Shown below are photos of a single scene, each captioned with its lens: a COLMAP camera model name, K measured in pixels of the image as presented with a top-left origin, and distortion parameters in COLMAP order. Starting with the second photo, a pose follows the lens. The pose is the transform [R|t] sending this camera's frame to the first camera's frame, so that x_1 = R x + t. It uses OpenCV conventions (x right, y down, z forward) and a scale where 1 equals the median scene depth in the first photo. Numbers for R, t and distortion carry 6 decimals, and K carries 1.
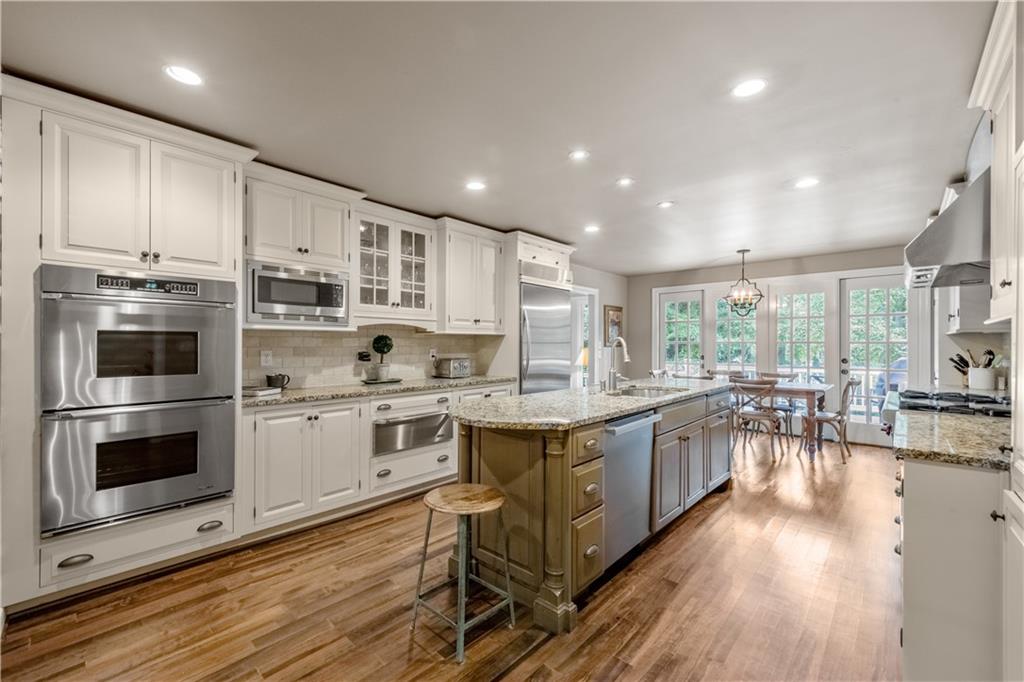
lens RADIAL K [[424.8, 0, 512.0], [0, 424.8, 341.0], [0, 0, 1]] dist [0.016915, -0.000111]
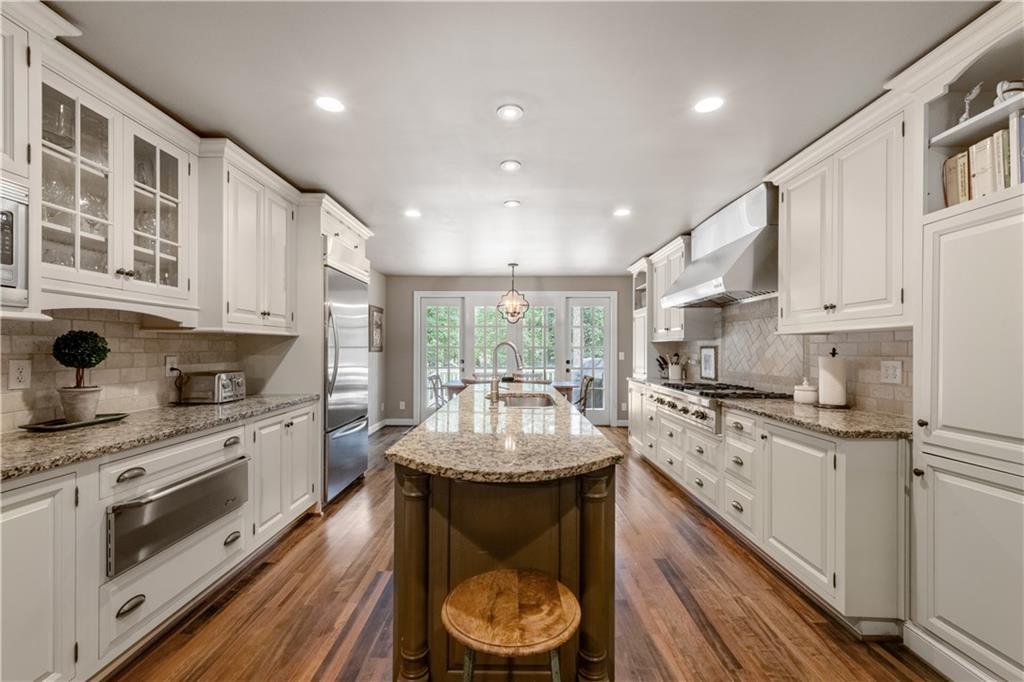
lens RADIAL K [[416.8, 0, 509.8], [0, 416.8, 347.3], [0, 0, 1]] dist [0.010581, -0.000308]
pose [[0.748194, 0.002894, 0.663474, -0.247573], [-0.005096, 0.999986, 0.001384, 0.002406], [-0.663461, -0.004417, 0.748198, 0.278223]]
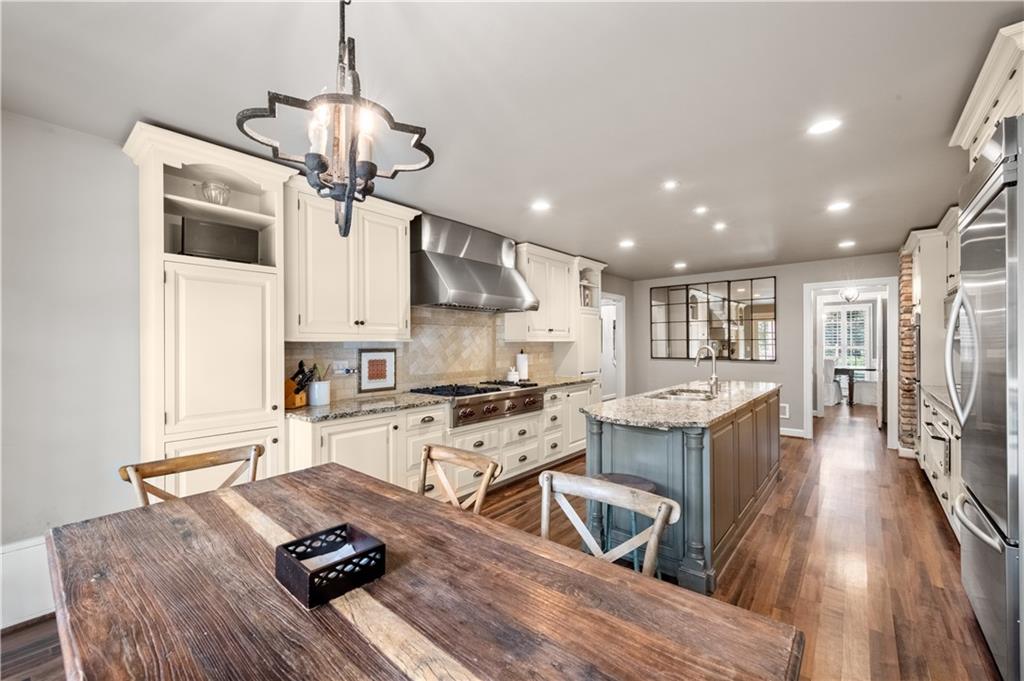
lens RADIAL K [[416.8, 0, 509.8], [0, 416.8, 346.8], [0, 0, 1]] dist [0.010581, -0.000308]
pose [[-0.999300, 0.001938, -0.037367, 0.649829], [0.001911, 0.999998, 0.000745, -0.006697], [0.037369, 0.000673, -0.999301, 1.669172]]
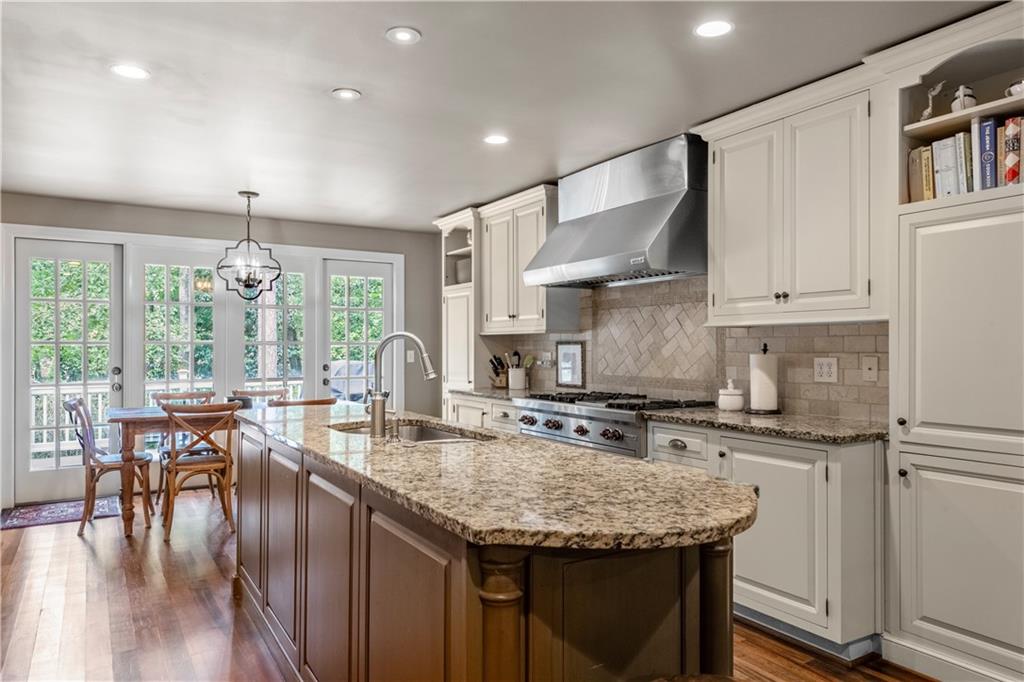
lens RADIAL K [[672.7, 0, 512.0], [0, 672.7, 341.0], [0, 0, 1]] dist [0.009974, 0.000083]
pose [[0.280929, 0.006691, 0.959705, -0.391133], [-0.005603, 0.999970, -0.005331, 0.005182], [-0.959712, -0.003879, 0.280958, 0.505034]]
